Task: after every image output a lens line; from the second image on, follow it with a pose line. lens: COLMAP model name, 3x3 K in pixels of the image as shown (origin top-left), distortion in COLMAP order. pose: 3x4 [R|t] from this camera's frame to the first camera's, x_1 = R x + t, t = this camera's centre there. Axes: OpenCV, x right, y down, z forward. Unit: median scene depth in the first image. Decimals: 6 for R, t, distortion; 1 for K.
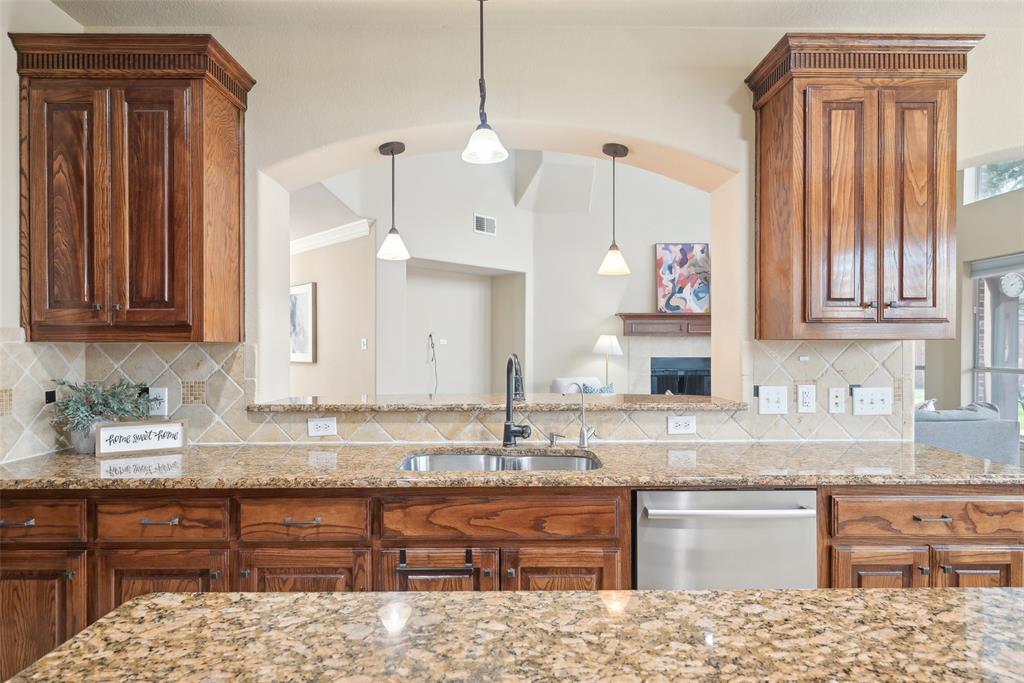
lens RADIAL K [[552.9, 0, 514.3], [0, 552.9, 346.4], [0, 0, 1]] dist [0.003893, -0.000828]
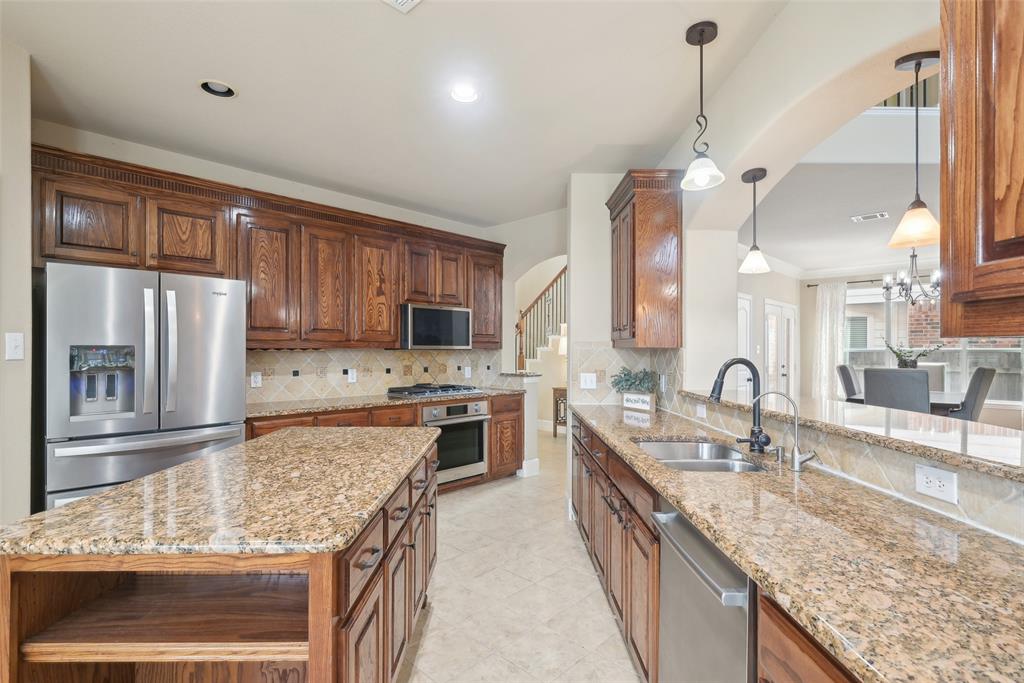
lens RADIAL K [[503.4, 0, 512.9], [0, 503.4, 345.7], [0, 0, 1]] dist [0.001452, 0.000267]
pose [[-0.008165, -0.007336, -0.999940, 0.934679], [-0.000489, 0.999973, -0.007332, -0.002462], [0.999967, 0.000429, -0.008168, 0.601699]]
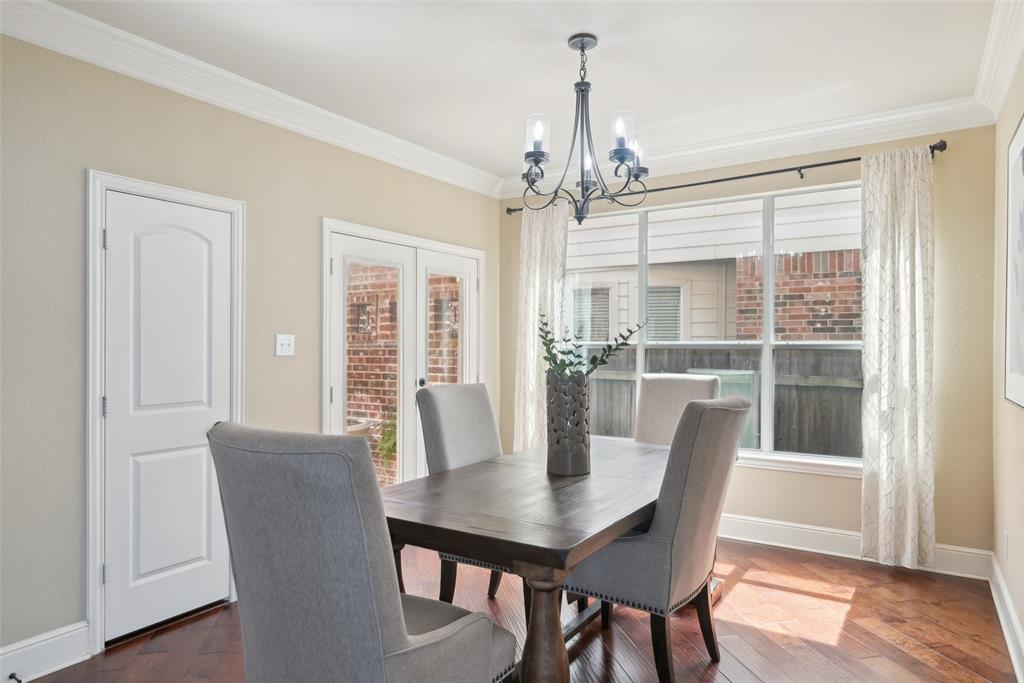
lens RADIAL K [[624.9, 0, 518.9], [0, 624.9, 339.5], [0, 0, 1]] dist [-0.026975, -0.002775]
pose [[0.184308, -0.005833, -0.982851, -0.616937], [0.003975, 0.999979, -0.005189, -0.008780], [0.982861, -0.002951, 0.184327, 2.360921]]
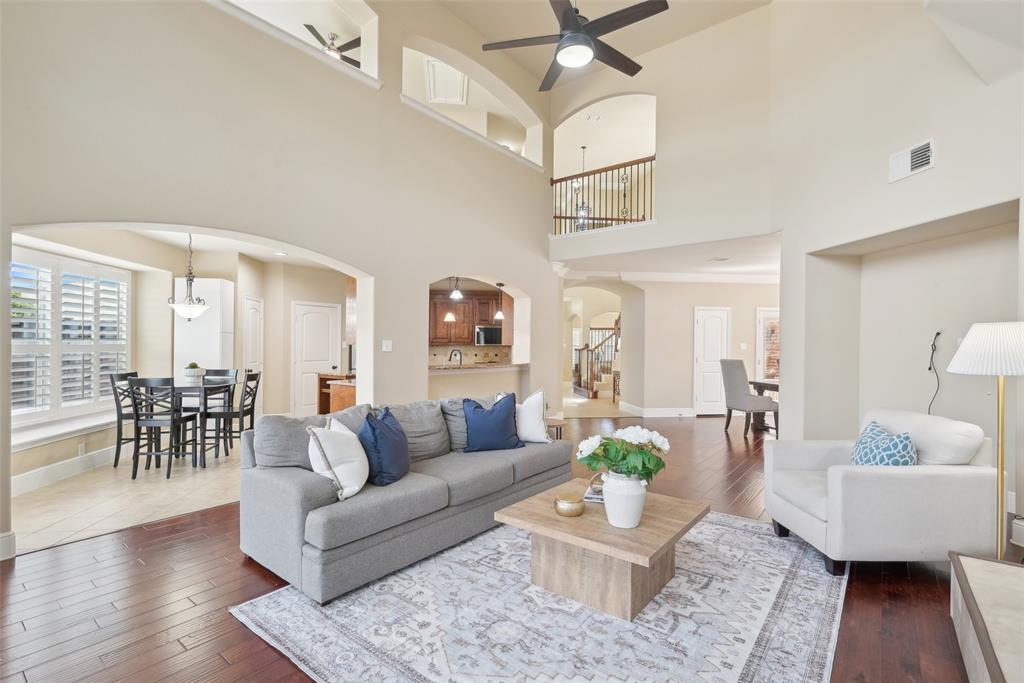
lens RADIAL K [[471.7, 0, 511.3], [0, 471.7, 343.3], [0, 0, 1]] dist [0.007384, 0.000586]
pose [[-0.640788, -0.003739, -0.767709, 2.040152], [-0.001254, 0.999992, -0.003824, -0.008094], [0.767717, -0.001487, -0.640787, 3.115496]]
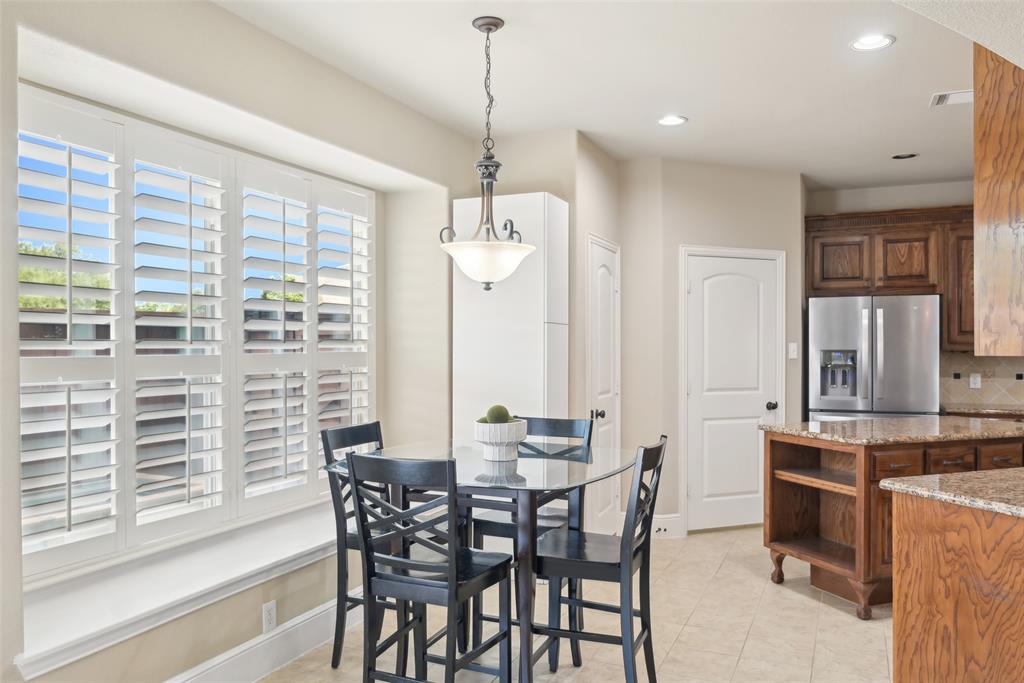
lens RADIAL K [[723.6, 0, 513.6], [0, 723.6, 342.6], [0, 0, 1]] dist [-0.043390, -0.002148]
pose [[-0.941243, -0.000418, -0.337731, 1.638759], [0.001819, 0.999978, -0.006305, -0.022703], [0.337727, -0.006549, -0.941221, 1.557129]]
